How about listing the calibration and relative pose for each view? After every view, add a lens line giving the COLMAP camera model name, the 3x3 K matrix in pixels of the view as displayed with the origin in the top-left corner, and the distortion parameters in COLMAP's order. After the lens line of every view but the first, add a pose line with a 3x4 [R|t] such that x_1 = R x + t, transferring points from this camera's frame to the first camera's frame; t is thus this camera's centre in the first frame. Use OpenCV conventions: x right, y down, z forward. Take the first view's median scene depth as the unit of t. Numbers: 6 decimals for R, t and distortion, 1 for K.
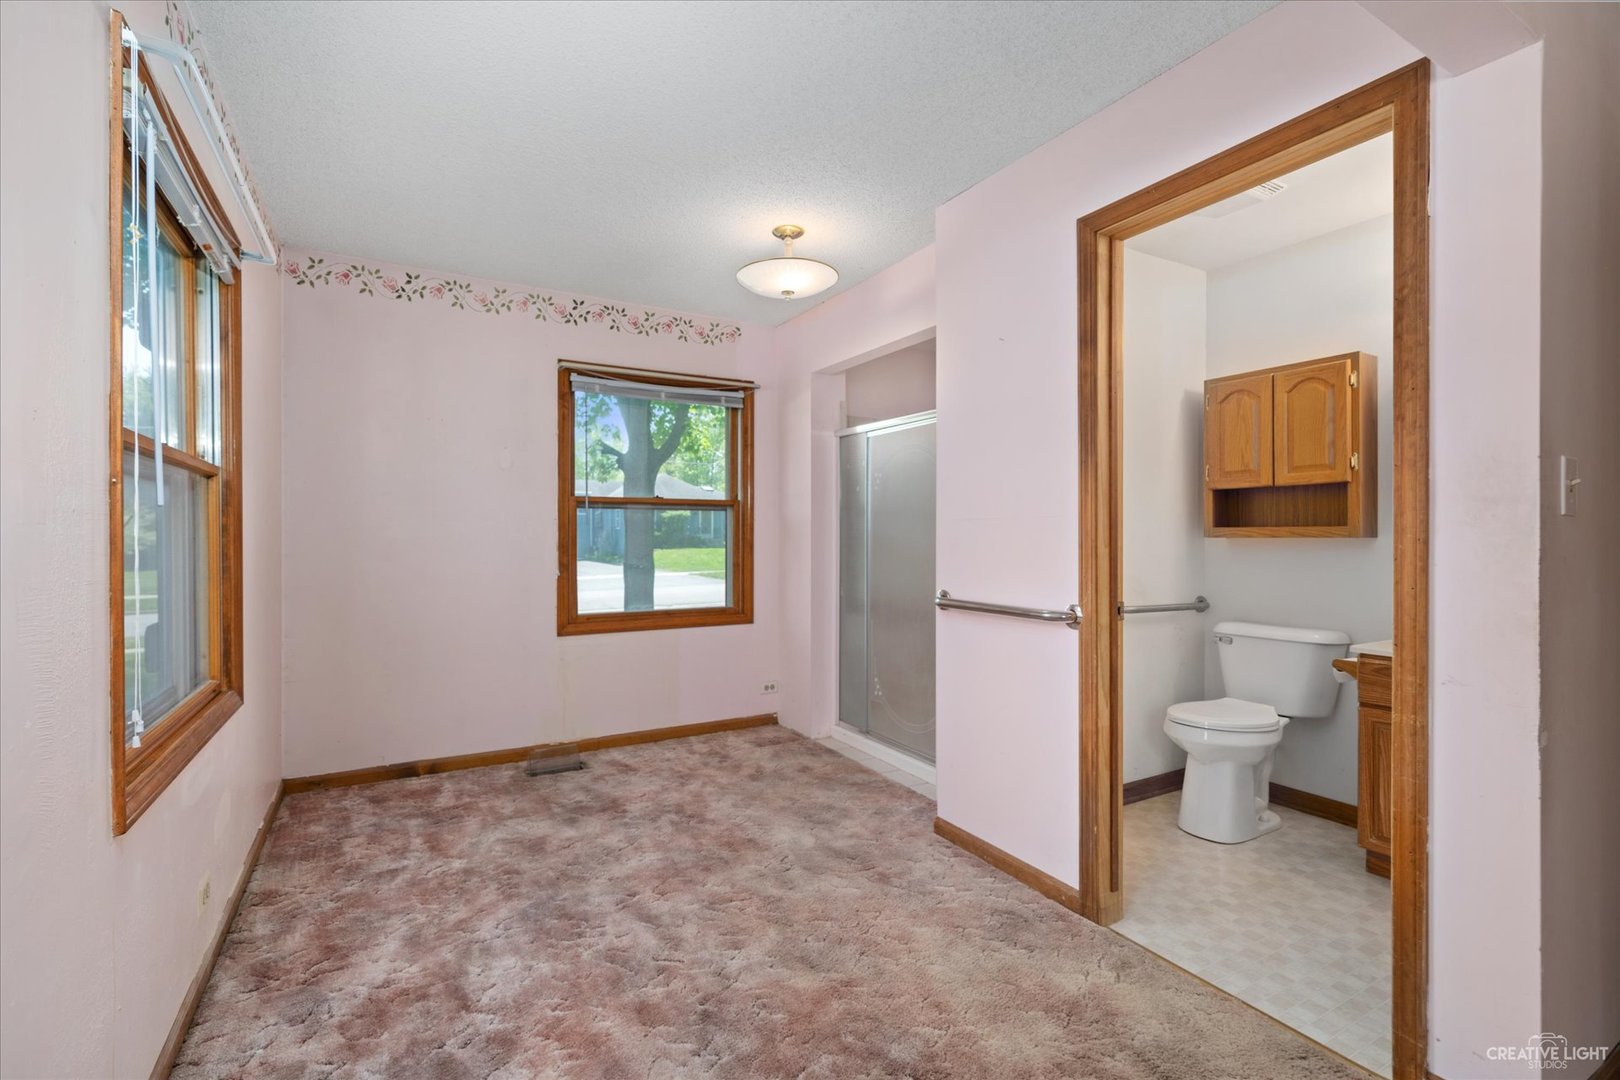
lens RADIAL K [[737.6, 0, 780.3], [0, 737.6, 534.9], [0, 0, 1]] dist [0.003886, -0.000258]
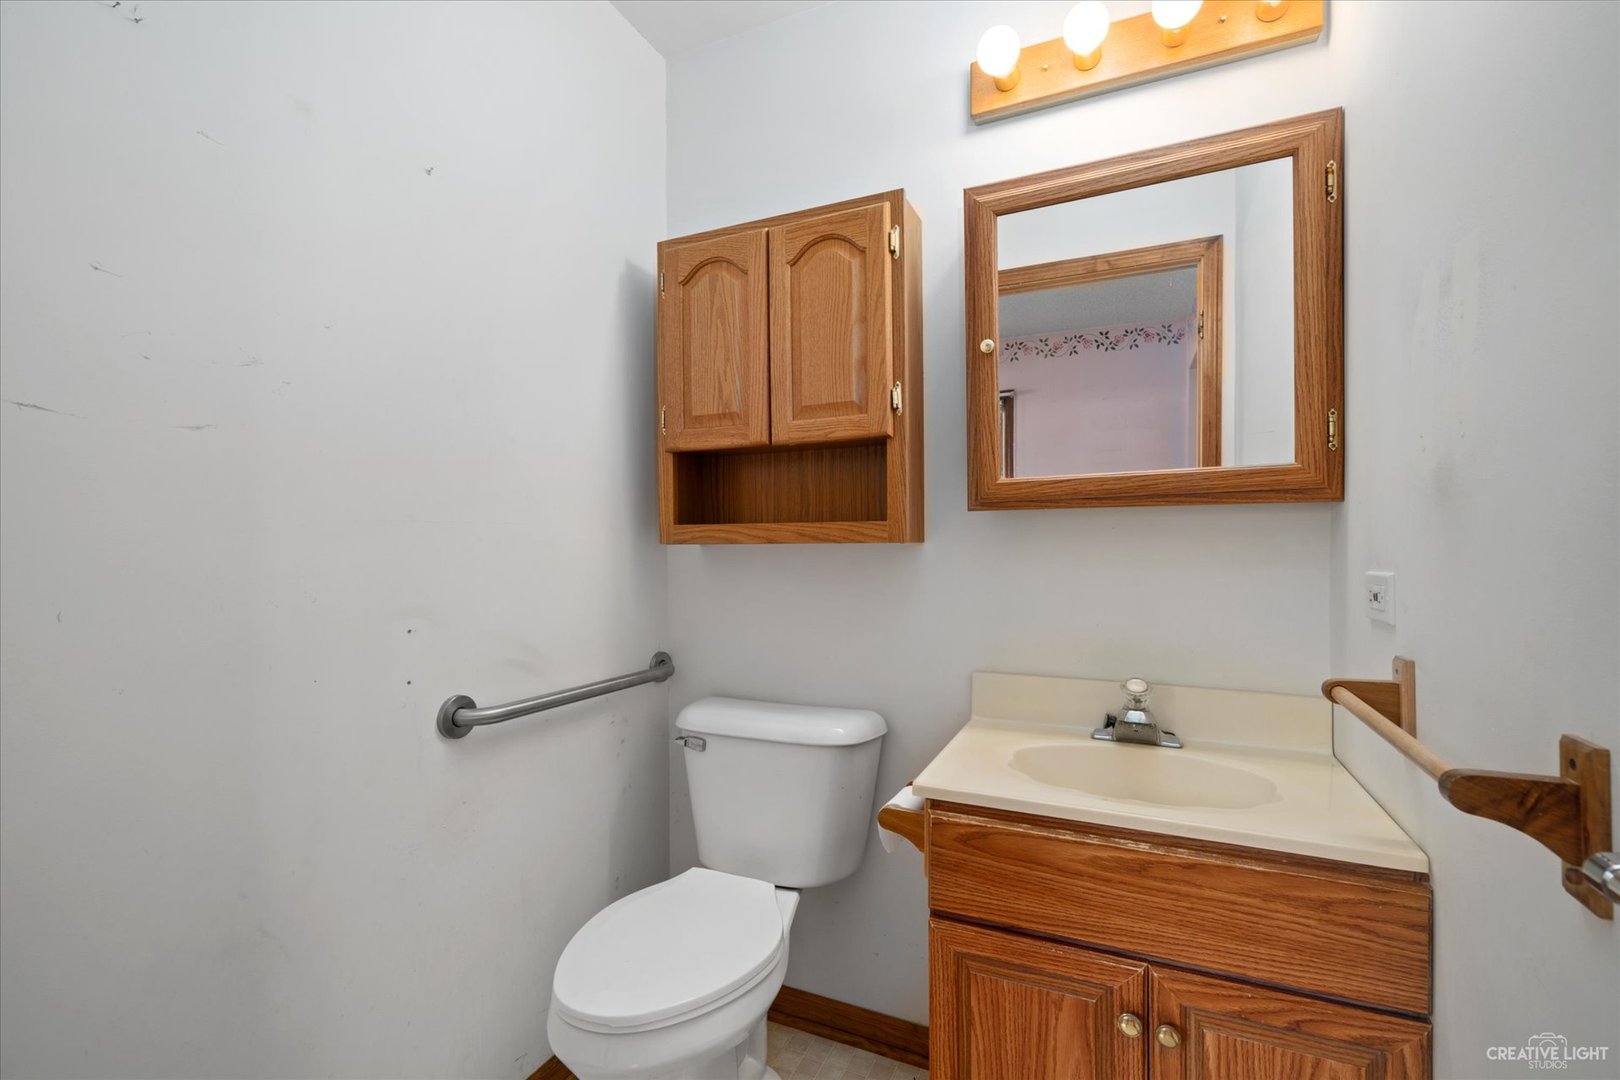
lens RADIAL K [[737.6, 0, 809.0], [0, 737.6, 540.5], [0, 0, 1]] dist [0.003886, -0.000258]
pose [[0.804106, -0.006436, 0.594452, 0.385812], [0.007765, 0.999970, 0.000322, 0.001520], [-0.594436, 0.004357, 0.804131, 0.574496]]
